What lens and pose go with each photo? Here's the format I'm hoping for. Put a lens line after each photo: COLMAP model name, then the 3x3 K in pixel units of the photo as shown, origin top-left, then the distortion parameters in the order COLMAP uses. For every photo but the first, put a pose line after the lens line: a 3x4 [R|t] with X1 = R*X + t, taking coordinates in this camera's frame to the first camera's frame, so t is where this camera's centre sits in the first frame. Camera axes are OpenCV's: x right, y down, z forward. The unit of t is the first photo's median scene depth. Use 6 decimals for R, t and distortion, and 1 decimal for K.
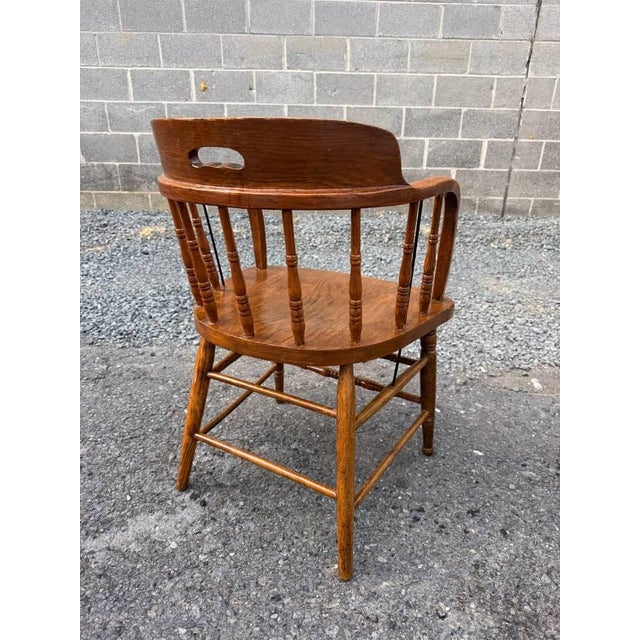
lens RADIAL K [[458.9, 0, 322.2], [0, 458.9, 313.9], [0, 0, 1]] dist [0.014296, -0.026921]
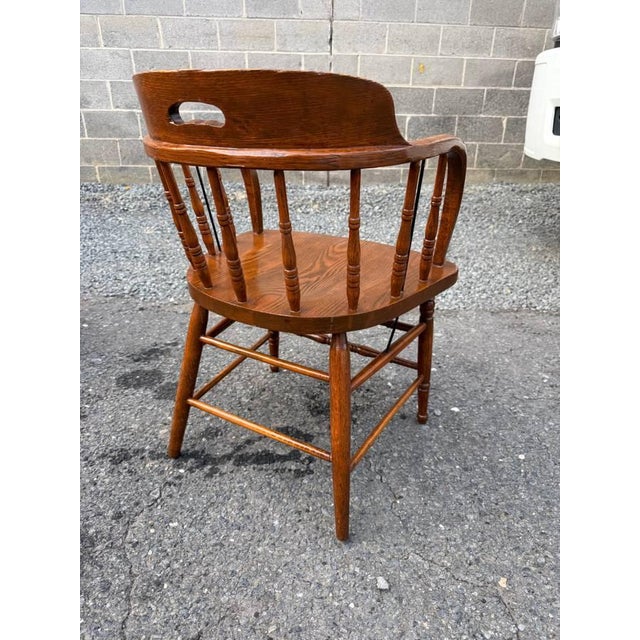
lens RADIAL K [[459.3, 0, 327.5], [0, 459.3, 315.1], [0, 0, 1]] dist [0.028215, -0.043195]
pose [[0.998711, -0.021687, 0.045888, 0.441550], [0.020374, 0.999375, 0.028888, 0.082929], [-0.046486, -0.027916, 0.998529, -0.128776]]
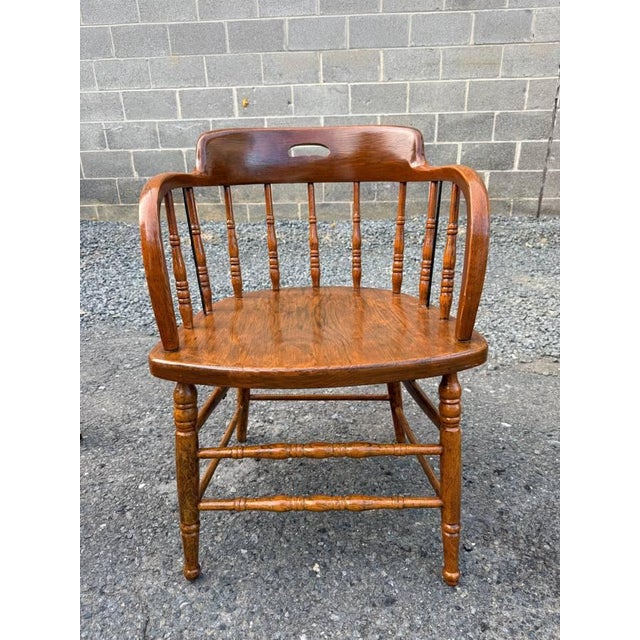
lens RADIAL K [[458.9, 0, 317.4], [0, 458.9, 320.4], [0, 0, 1]] dist [0.014296, -0.026921]
pose [[0.996119, -0.007891, -0.087660, -0.001795], [0.006739, 0.999887, -0.013431, 0.031473], [0.087756, 0.012788, 0.996060, -0.051115]]
